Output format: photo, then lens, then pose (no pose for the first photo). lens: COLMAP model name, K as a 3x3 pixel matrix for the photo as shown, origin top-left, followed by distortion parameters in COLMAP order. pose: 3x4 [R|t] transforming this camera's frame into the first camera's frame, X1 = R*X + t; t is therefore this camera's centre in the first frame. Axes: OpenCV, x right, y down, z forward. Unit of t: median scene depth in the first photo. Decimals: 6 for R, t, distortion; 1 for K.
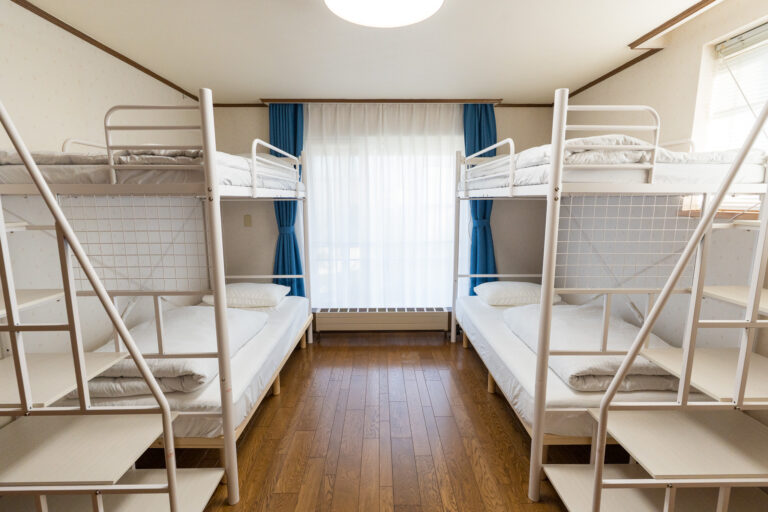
lens RADIAL K [[354.3, 0, 373.3], [0, 354.3, 253.6], [0, 0, 1]] dist [0.004497, 0.000881]
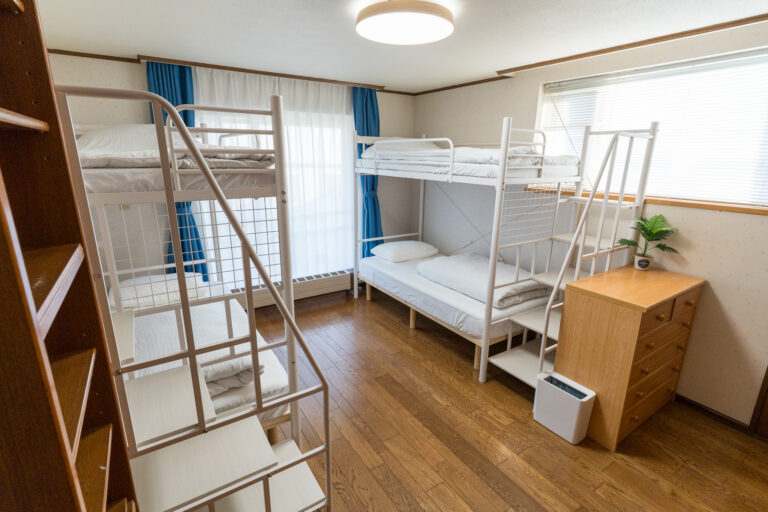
lens RADIAL K [[354.3, 0, 373.3], [0, 354.3, 253.6], [0, 0, 1]] dist [0.004497, 0.000881]
pose [[0.861488, -0.125554, 0.492010, -0.519855], [0.070089, 0.989076, 0.129676, -0.079420], [-0.502917, -0.077229, 0.860877, -0.043869]]
